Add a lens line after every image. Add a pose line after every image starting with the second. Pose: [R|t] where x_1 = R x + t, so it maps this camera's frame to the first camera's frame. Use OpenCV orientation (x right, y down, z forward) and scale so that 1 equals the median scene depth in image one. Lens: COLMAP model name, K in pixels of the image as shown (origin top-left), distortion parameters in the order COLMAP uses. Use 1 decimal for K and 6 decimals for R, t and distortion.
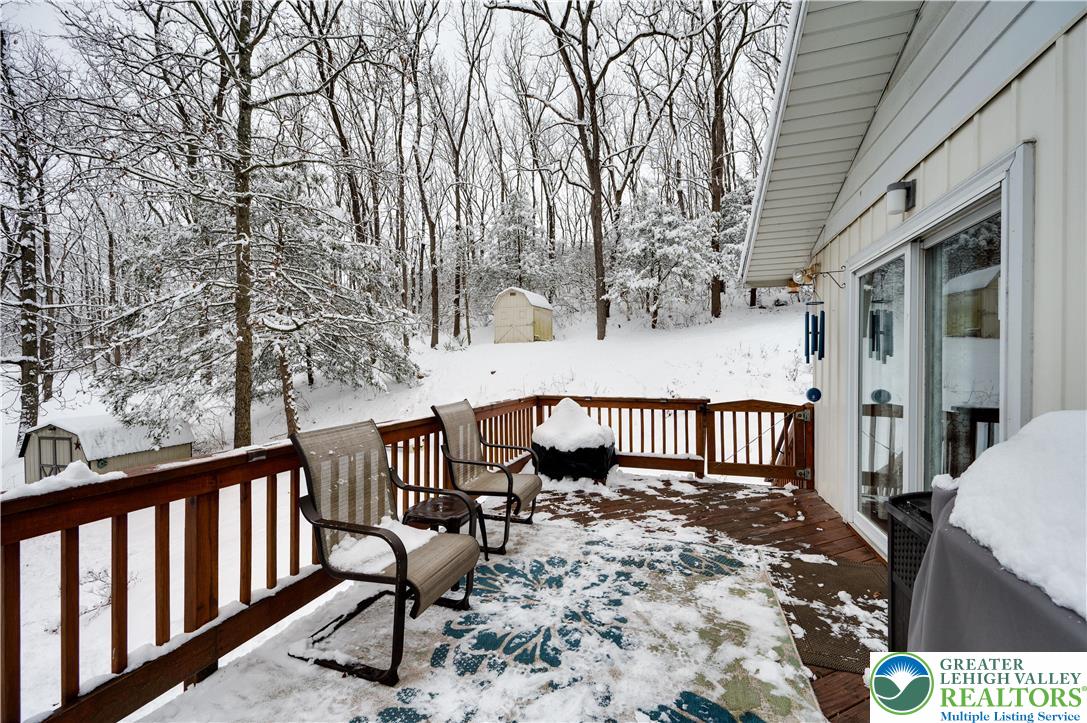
lens RADIAL K [[432.1, 0, 549.7], [0, 432.1, 368.8], [0, 0, 1]] dist [-0.001489, -0.000078]
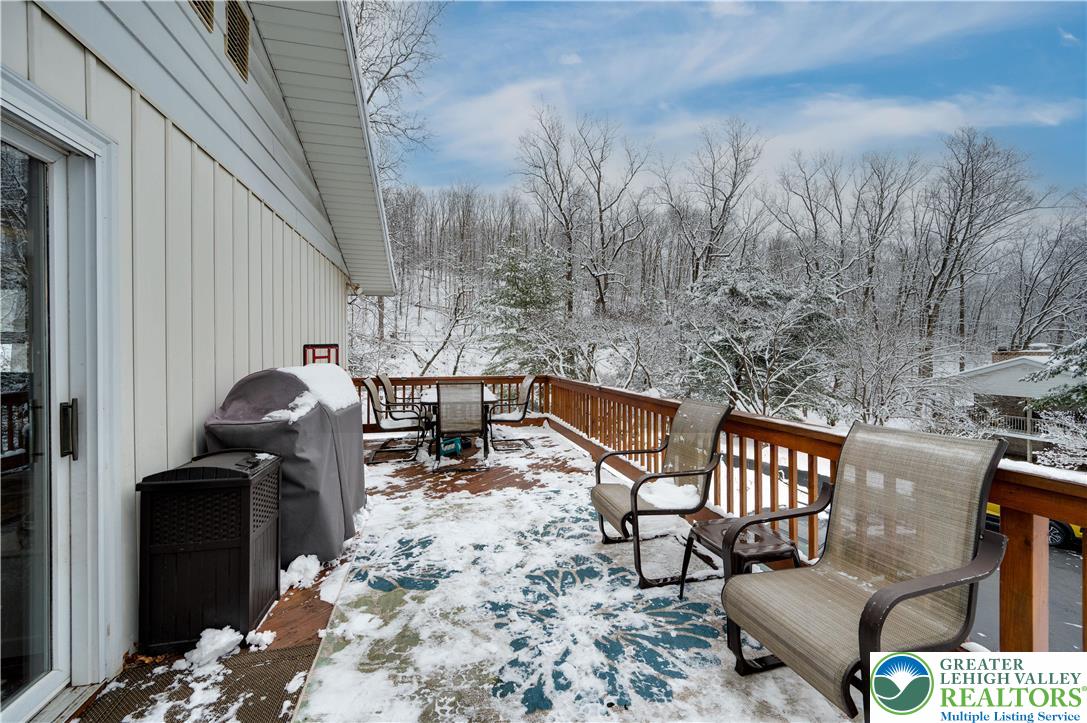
lens RADIAL K [[432.1, 0, 549.7], [0, 432.1, 368.8], [0, 0, 1]] dist [-0.001489, -0.000078]
pose [[-0.836484, 0.020446, -0.547610, 0.596062], [-0.003171, 0.999106, 0.042146, -0.013795], [0.547983, 0.036991, -0.835671, 1.874093]]
